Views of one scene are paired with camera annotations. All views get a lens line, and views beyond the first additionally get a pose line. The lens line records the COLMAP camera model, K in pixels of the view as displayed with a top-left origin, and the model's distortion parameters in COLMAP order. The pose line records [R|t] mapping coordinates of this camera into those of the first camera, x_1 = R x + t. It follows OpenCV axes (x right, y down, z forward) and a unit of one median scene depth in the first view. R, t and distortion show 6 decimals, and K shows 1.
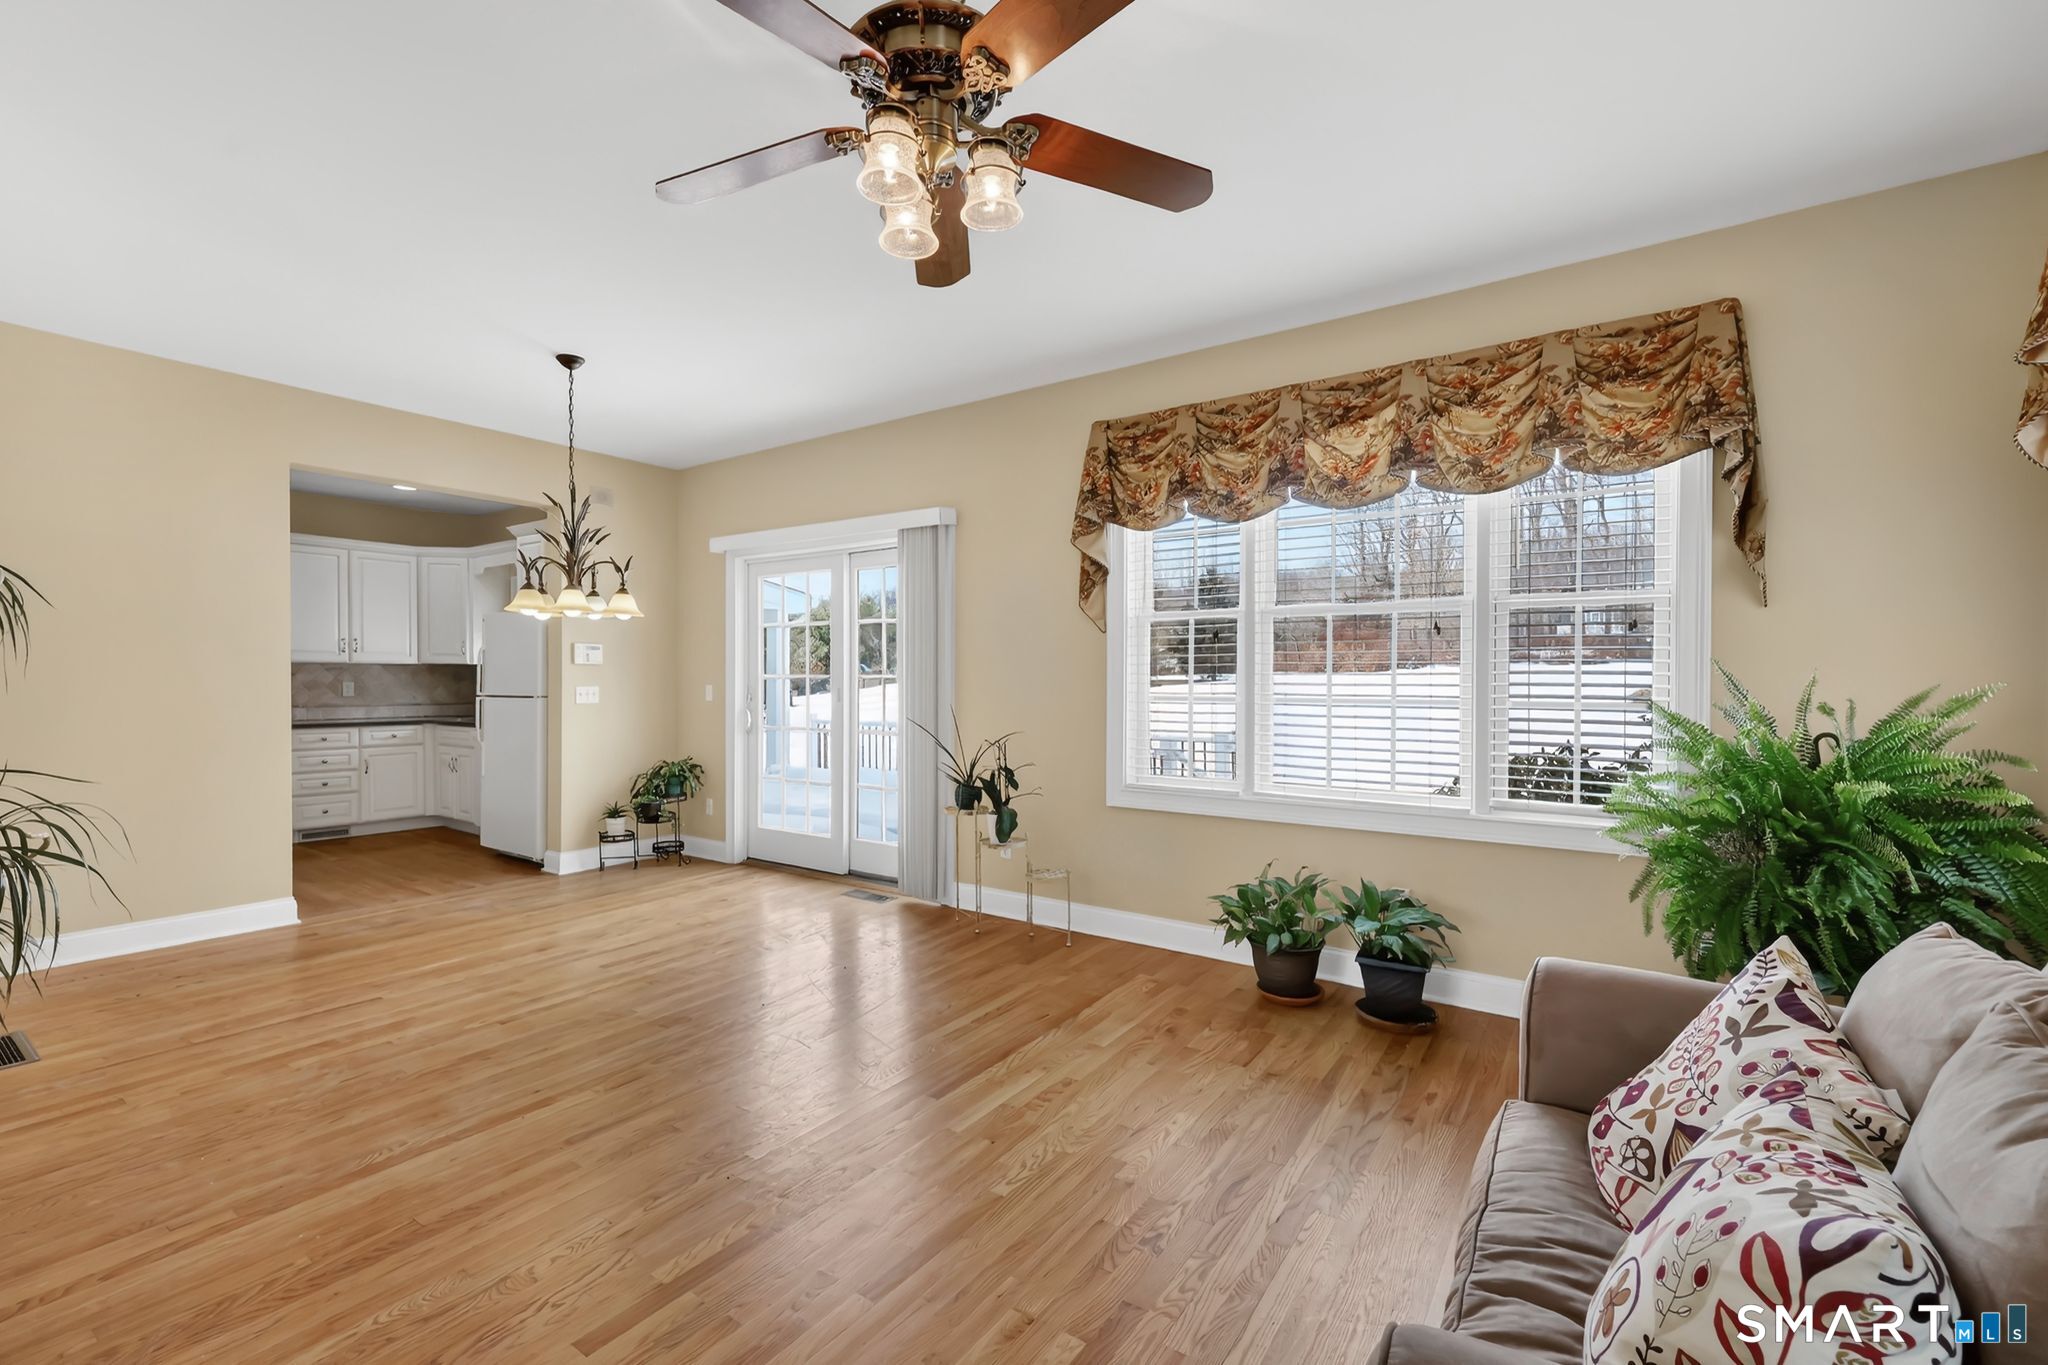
lens RADIAL K [[885.4, 0, 1024.0], [0, 885.4, 682.5], [0, 0, 1]] dist [0.000149, -0.000005]
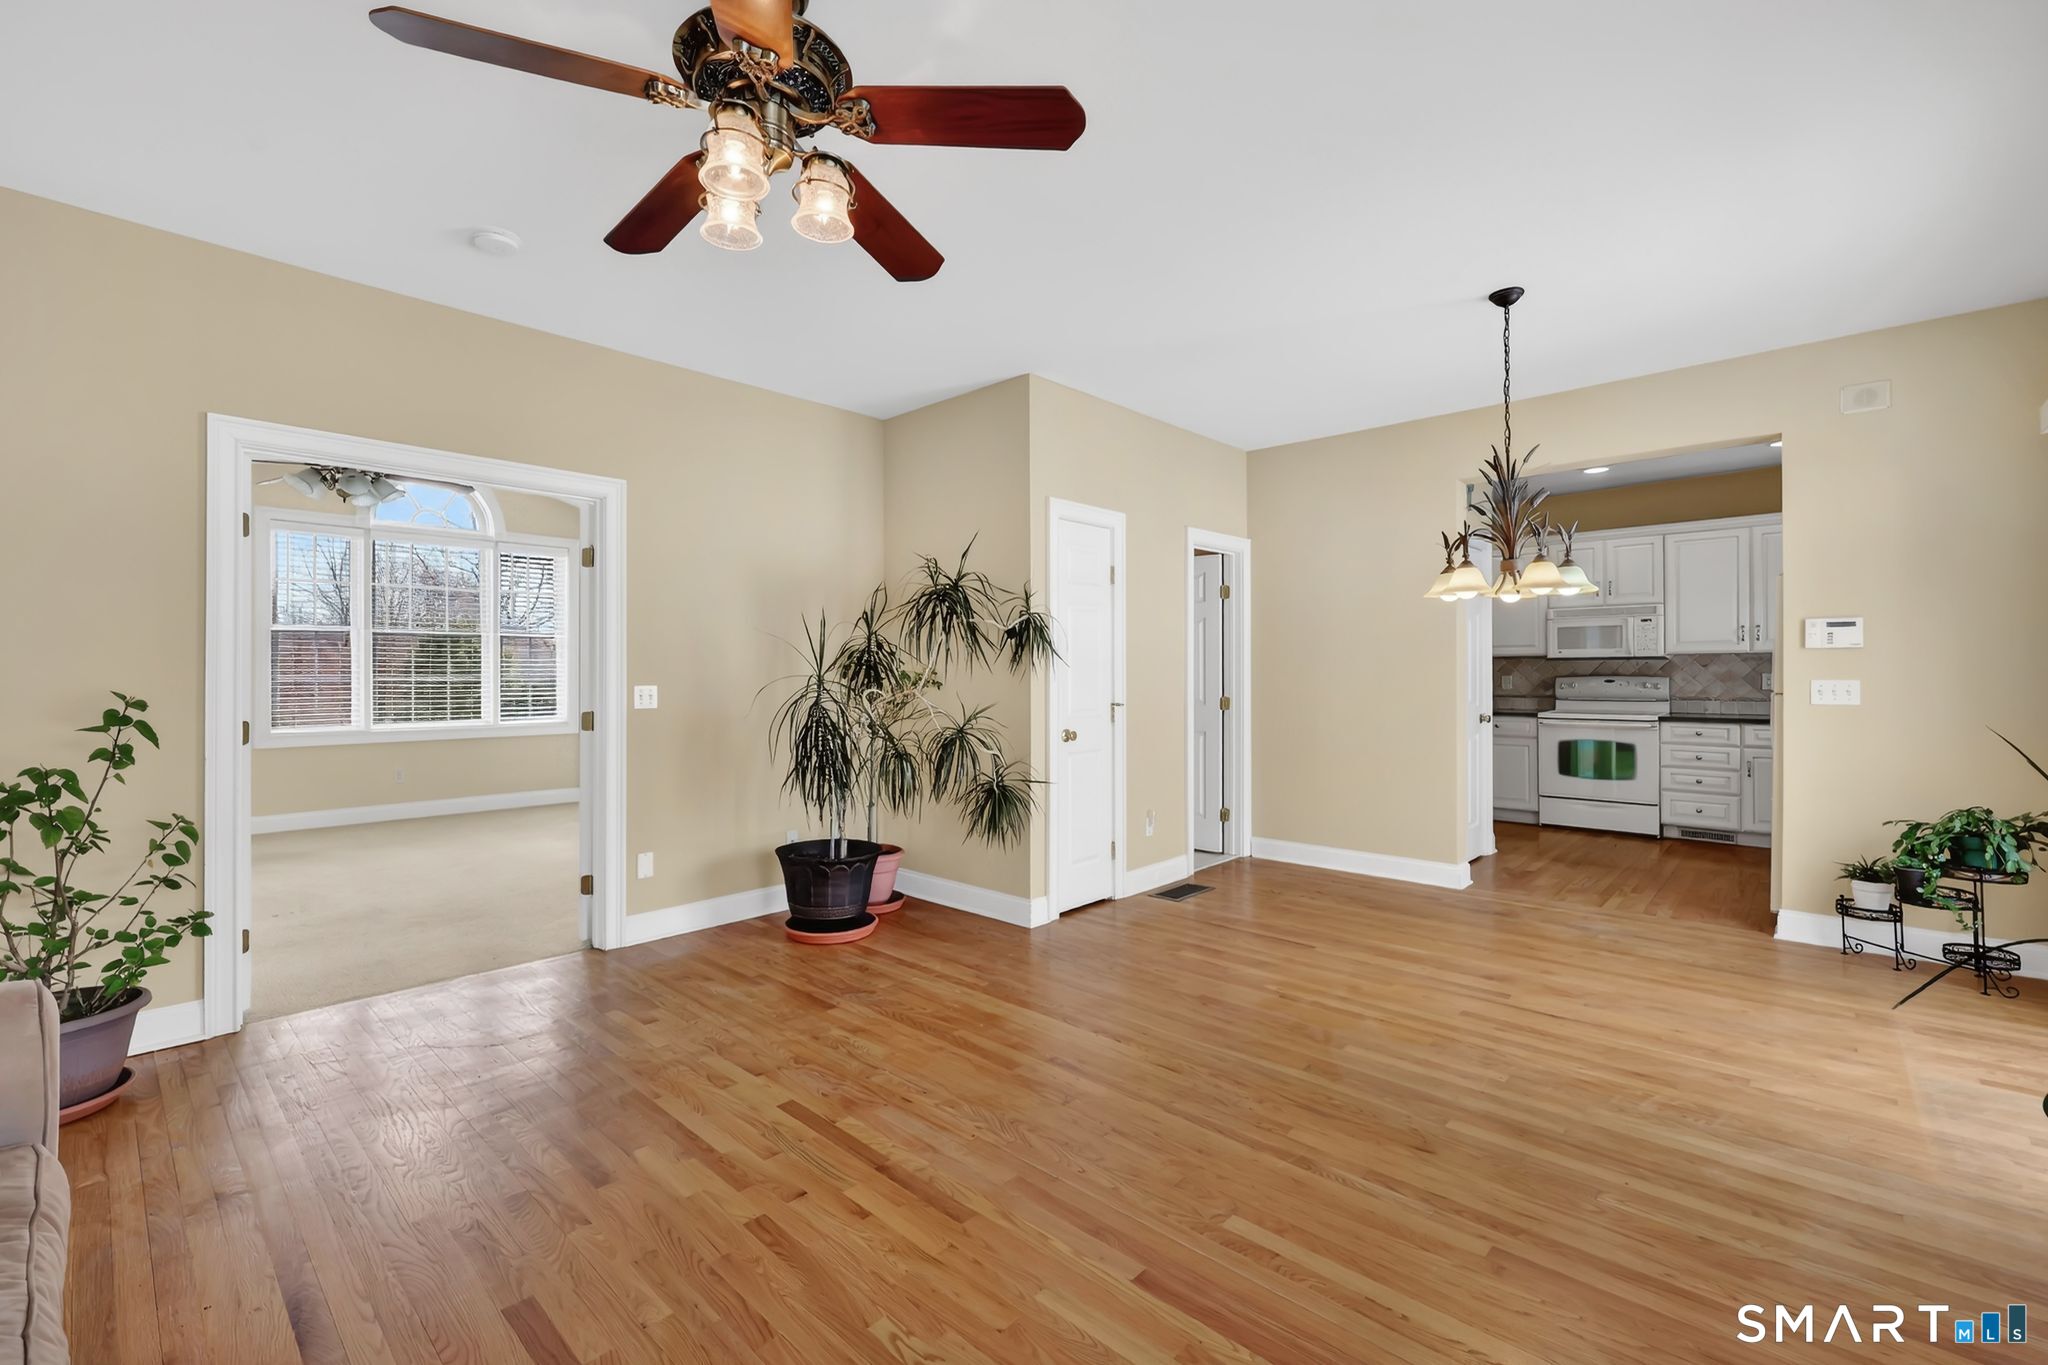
lens RADIAL K [[854.6, 0, 991.4], [0, 854.6, 668.9], [0, 0, 1]] dist [0.015185, 0.000019]
pose [[-0.155858, -0.004419, -0.987770, 0.360046], [-0.000340, 0.999990, -0.004420, -0.001271], [0.987779, -0.000353, -0.155858, 0.614173]]
